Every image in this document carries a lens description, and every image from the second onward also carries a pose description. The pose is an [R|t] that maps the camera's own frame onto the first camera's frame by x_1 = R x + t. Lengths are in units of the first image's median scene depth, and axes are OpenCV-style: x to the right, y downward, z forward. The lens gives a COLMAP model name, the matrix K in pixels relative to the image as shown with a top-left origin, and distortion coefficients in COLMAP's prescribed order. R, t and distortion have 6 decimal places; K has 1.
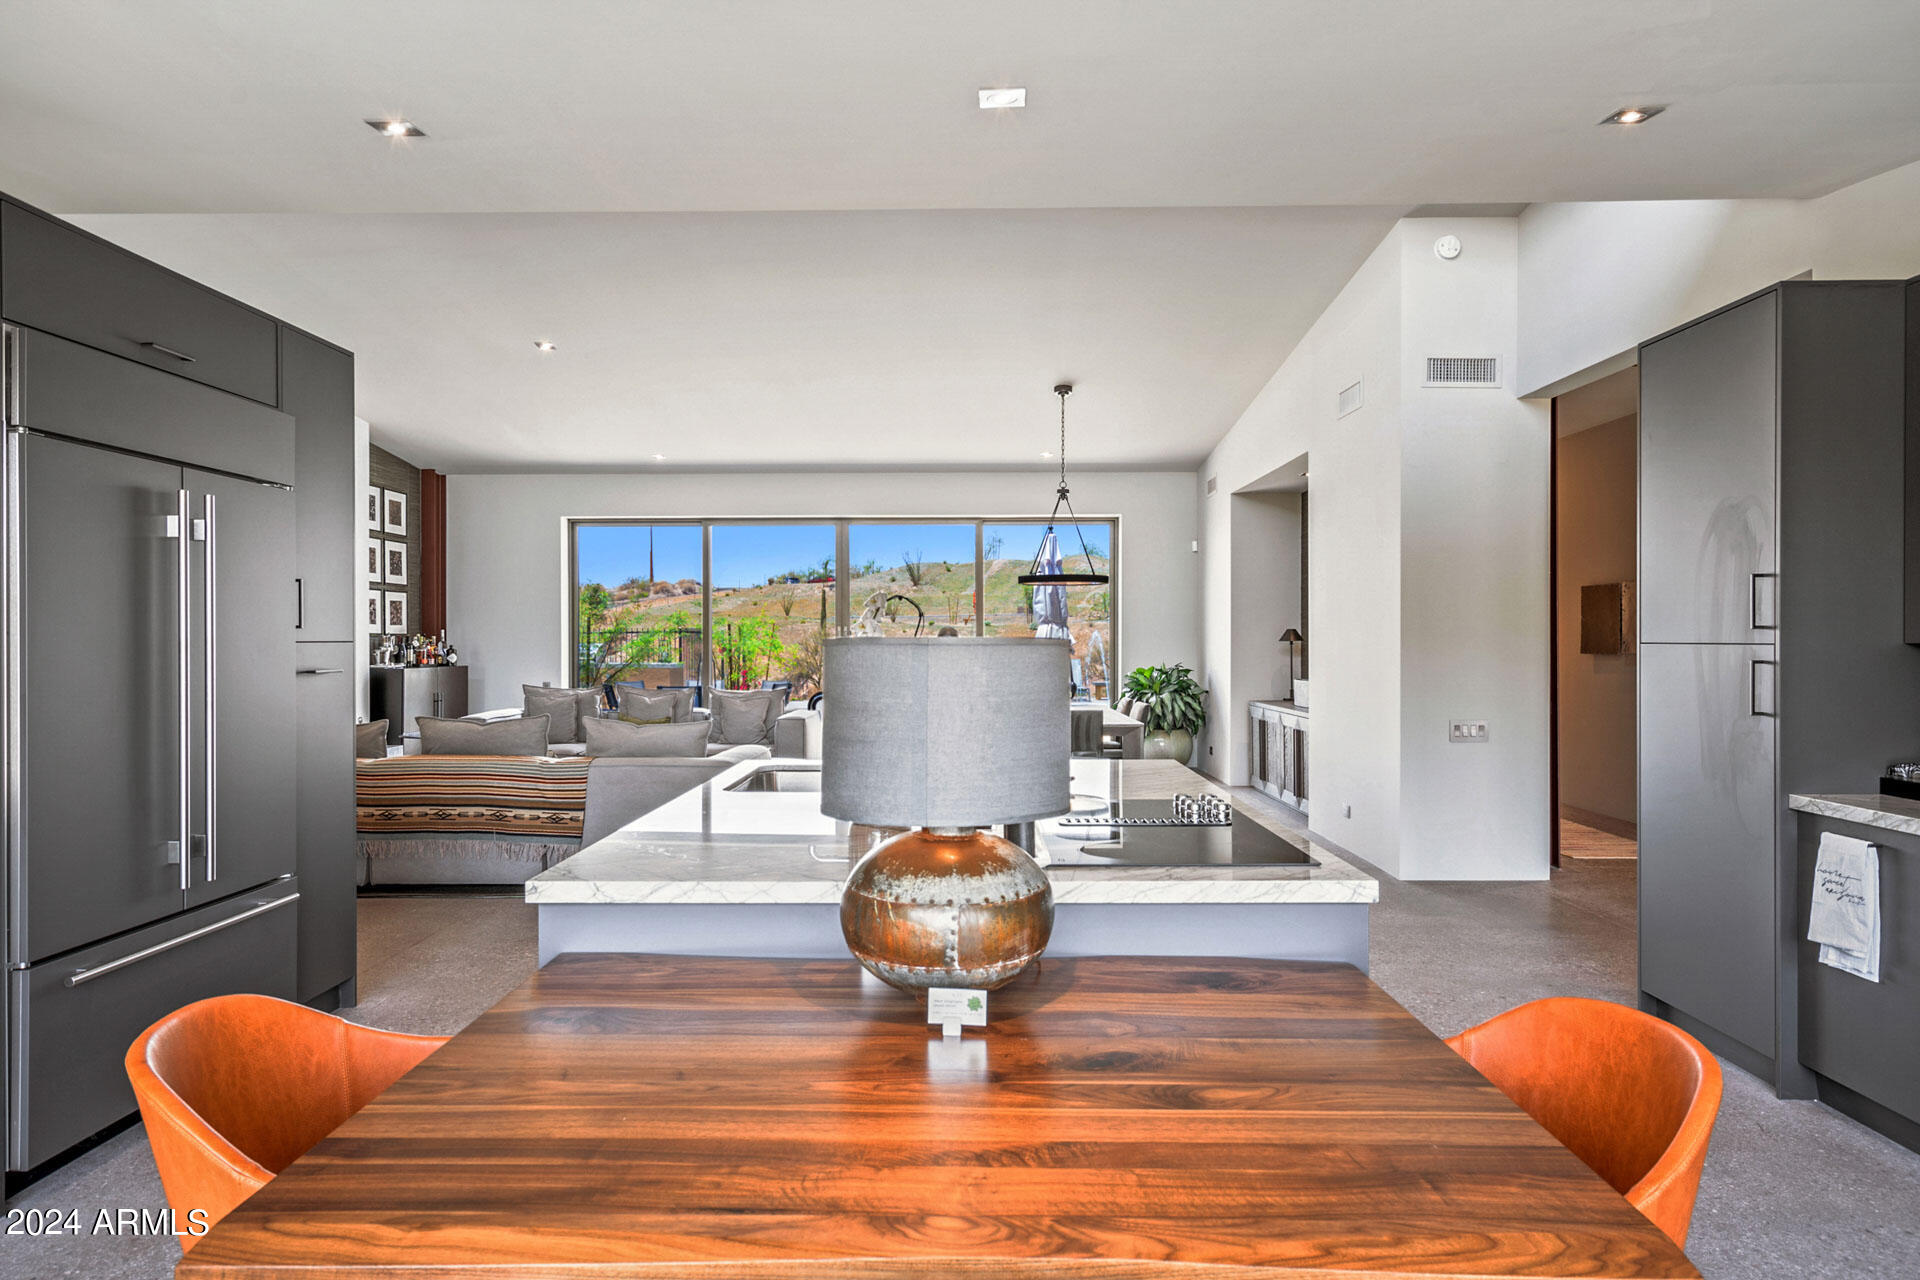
lens RADIAL K [[1129.4, 0, 960.0], [0, 1129.4, 640.0], [0, 0, 1]] dist [-0.003184, -0.000285]
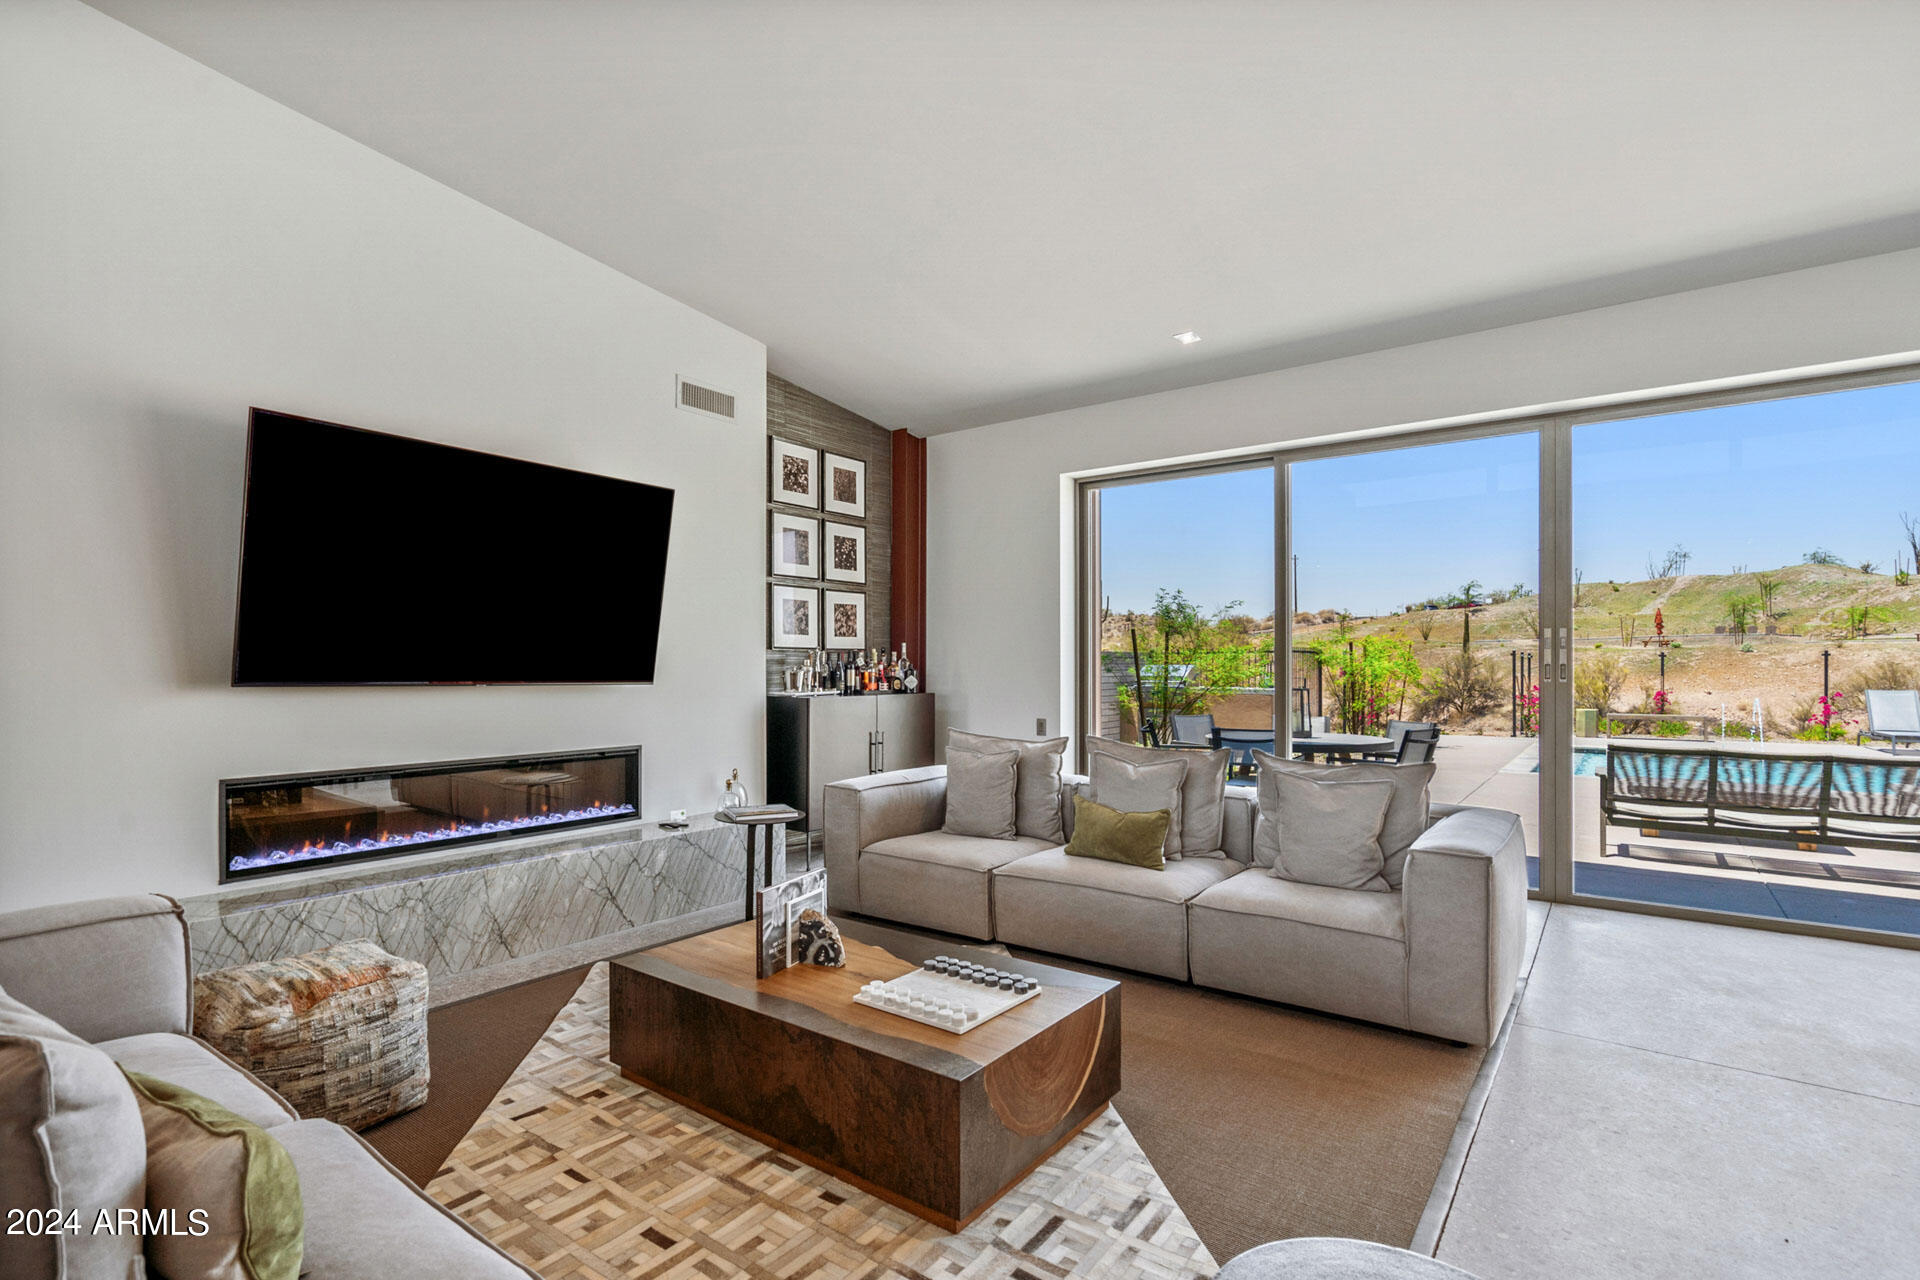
lens RADIAL K [[910.6, 0, 956.7], [0, 910.6, 669.1], [0, 0, 1]] dist [-0.001727, 0.000388]
pose [[0.809813, 0.003733, -0.586676, -0.086558], [-0.000700, 0.999985, 0.005396, 0.004585], [0.586688, -0.003959, 0.809803, 0.541191]]
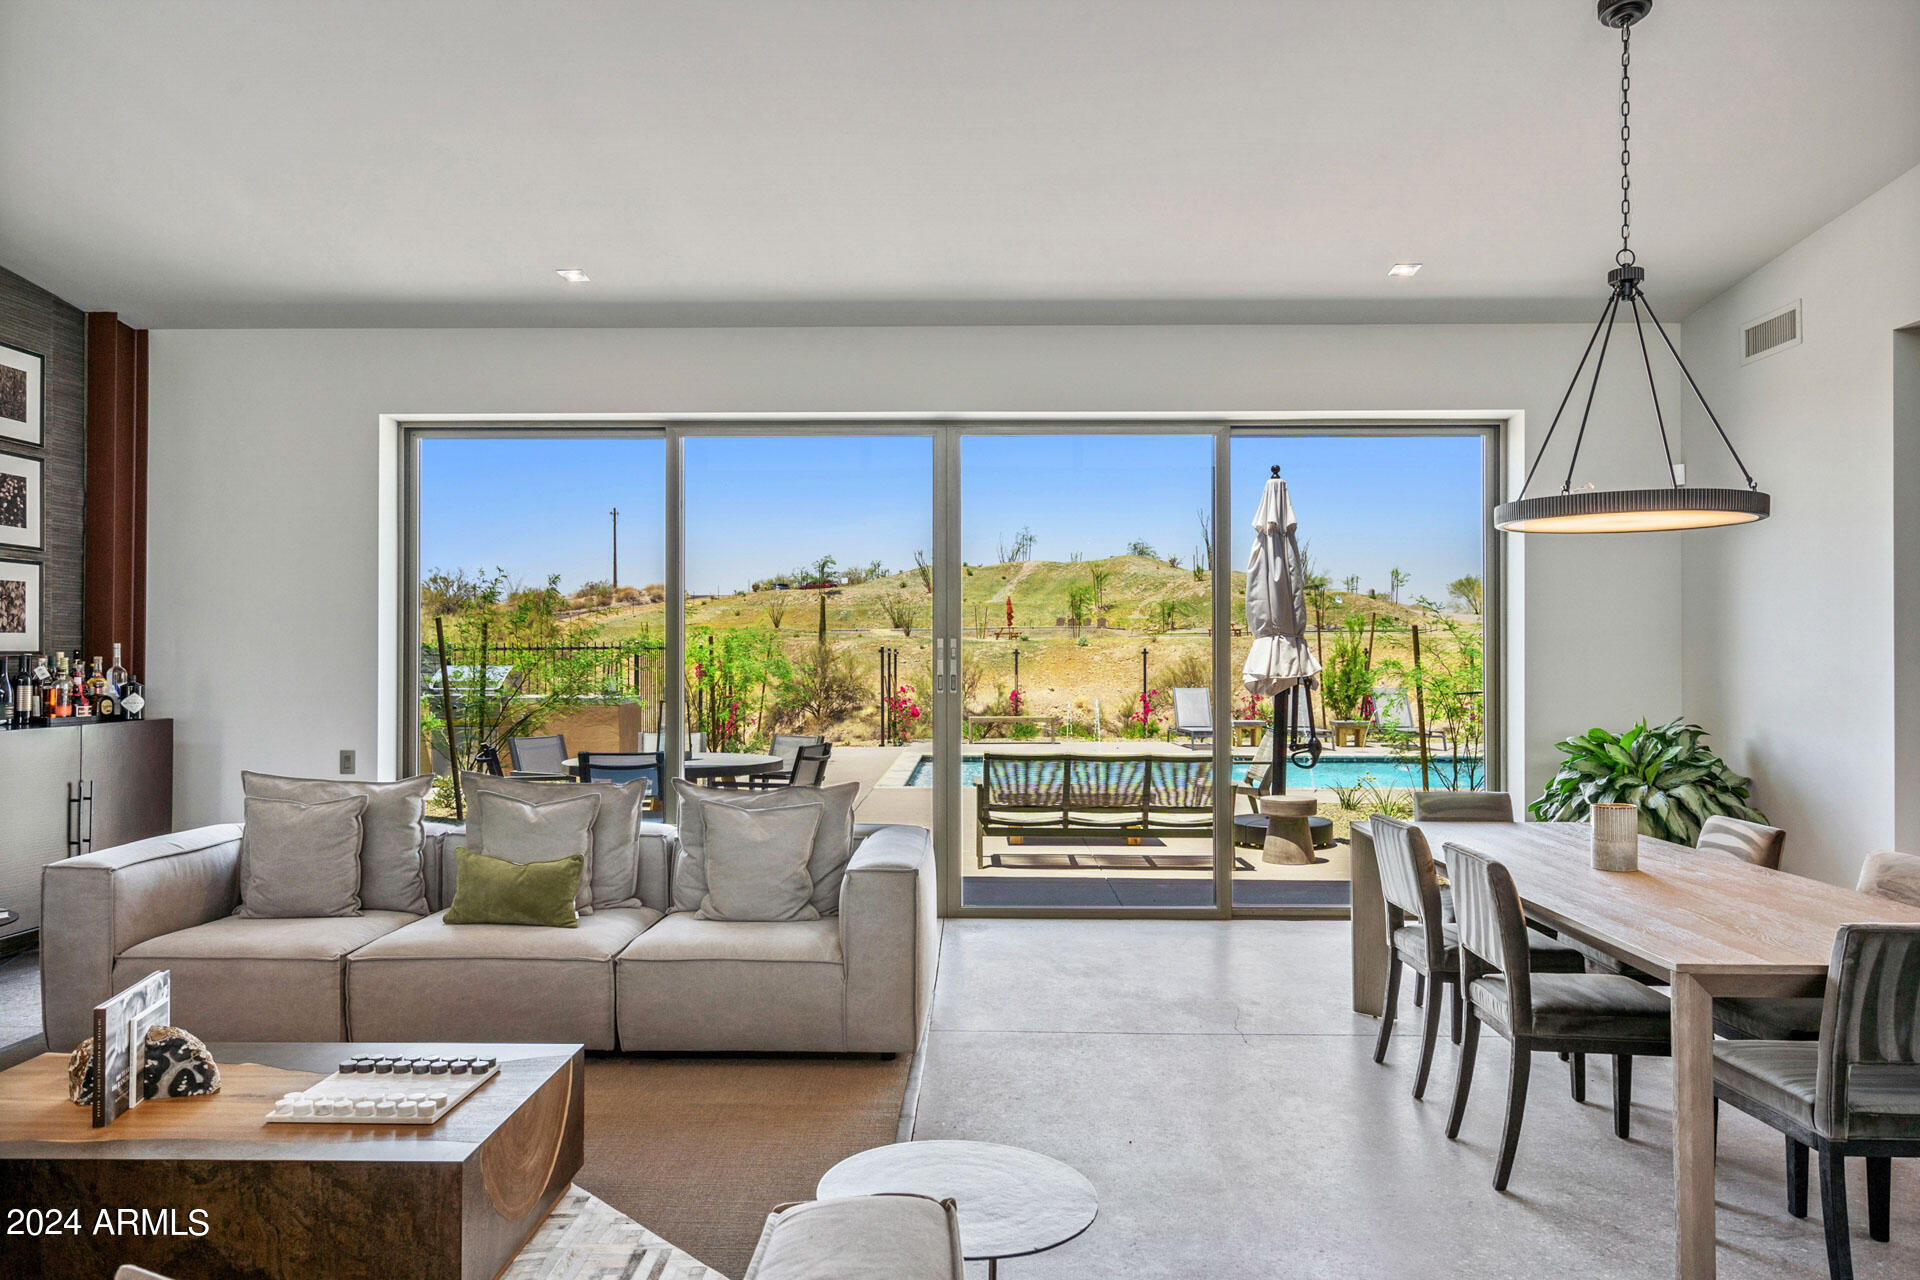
lens RADIAL K [[1285.6, 0, 960.0], [0, 1285.6, 640.0], [0, 0, 1]] dist [0.002915, 0.000076]
pose [[0.999980, 0.002024, -0.005997, -0.099871], [-0.002104, 0.999909, -0.013304, -0.003844], [0.005969, 0.013316, 0.999894, 0.457106]]
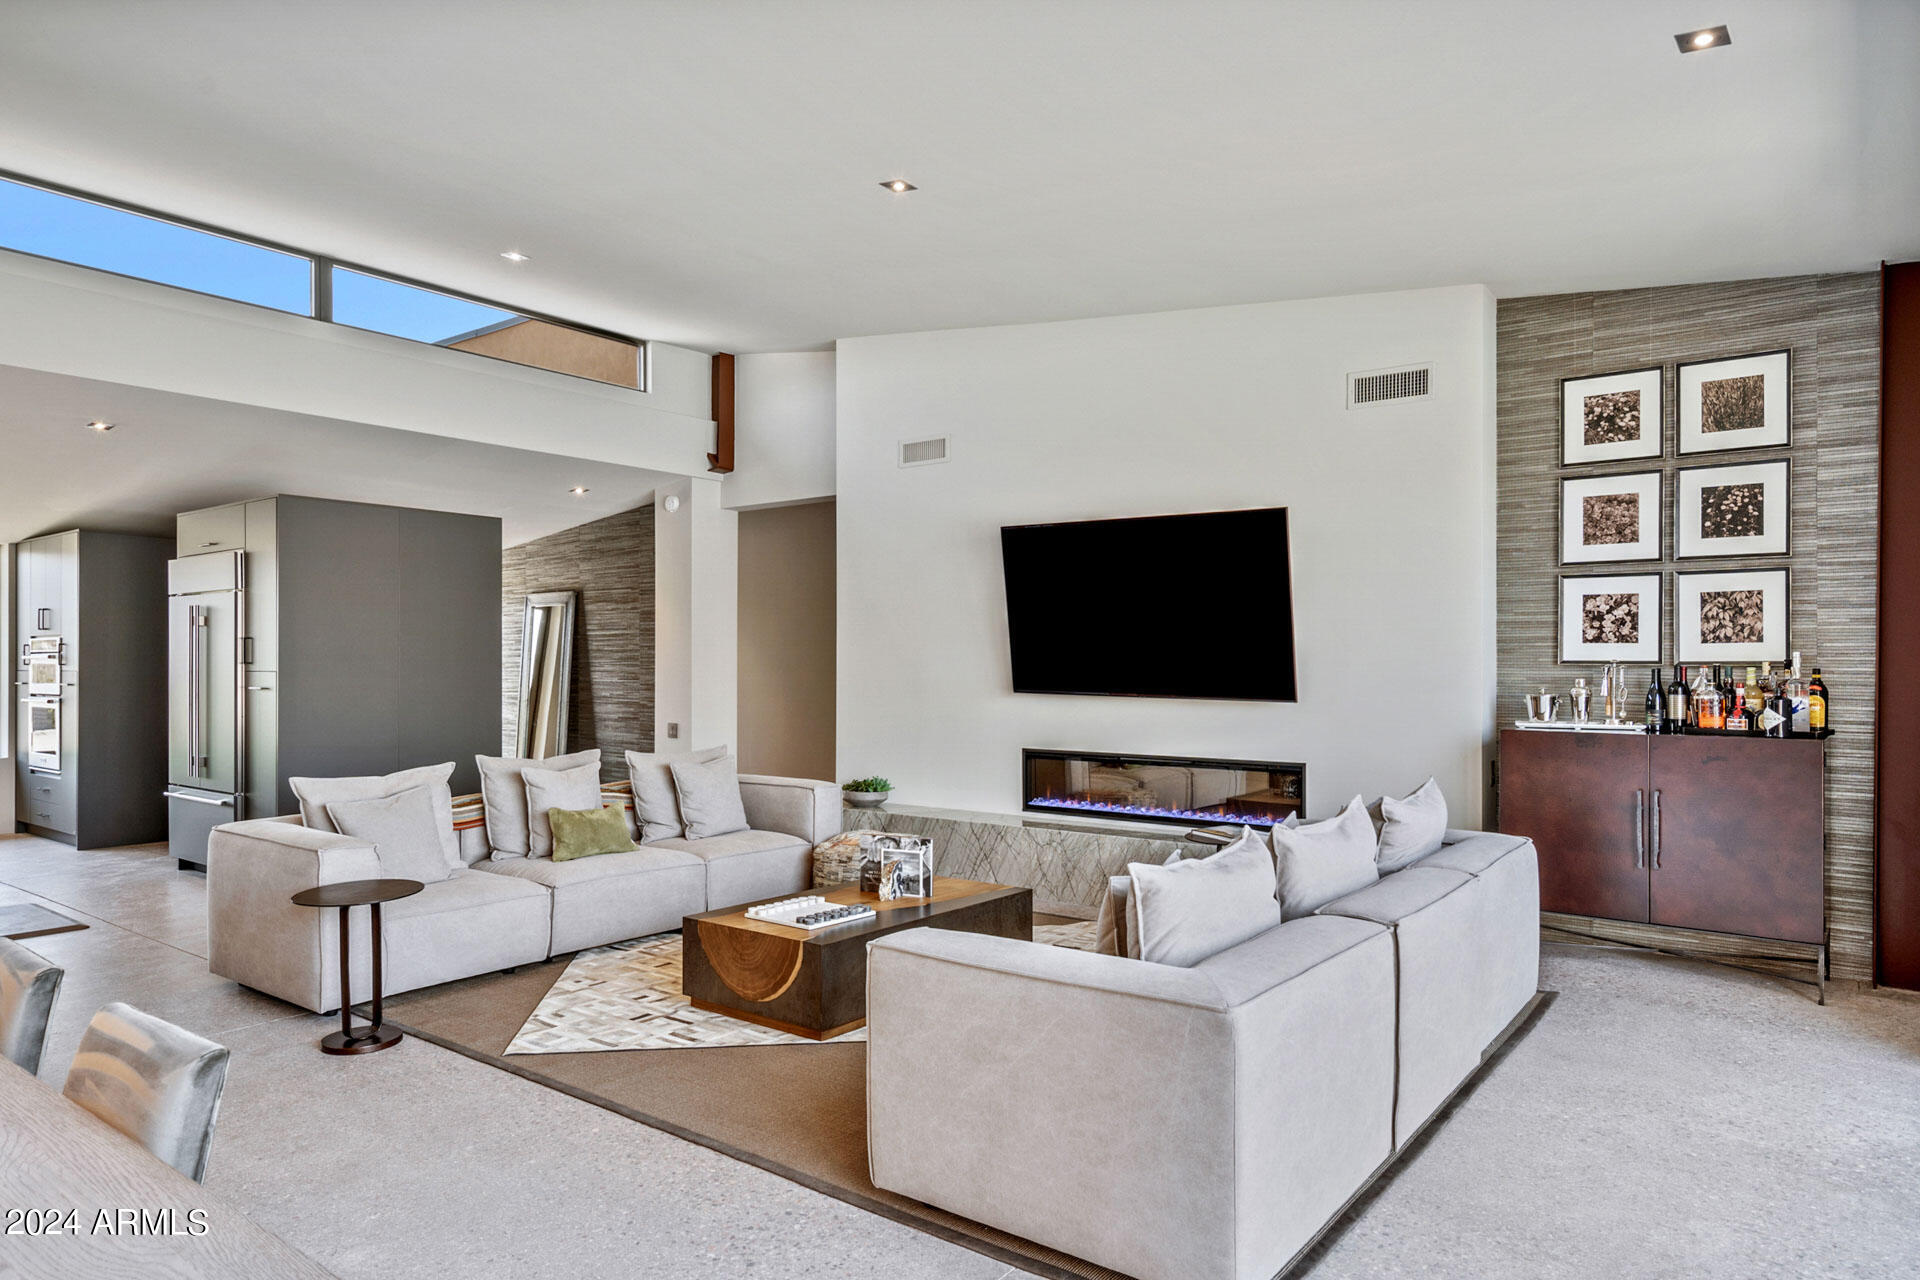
lens RADIAL K [[1179.9, 0, 958.6], [0, 1179.9, 669.3], [0, 0, 1]] dist [0.000337, 0.000135]
pose [[-0.595105, 0.003326, -0.803641, 0.084307], [-0.001988, 0.999982, 0.005611, -0.004214], [0.803645, 0.004937, -0.595088, 1.003037]]
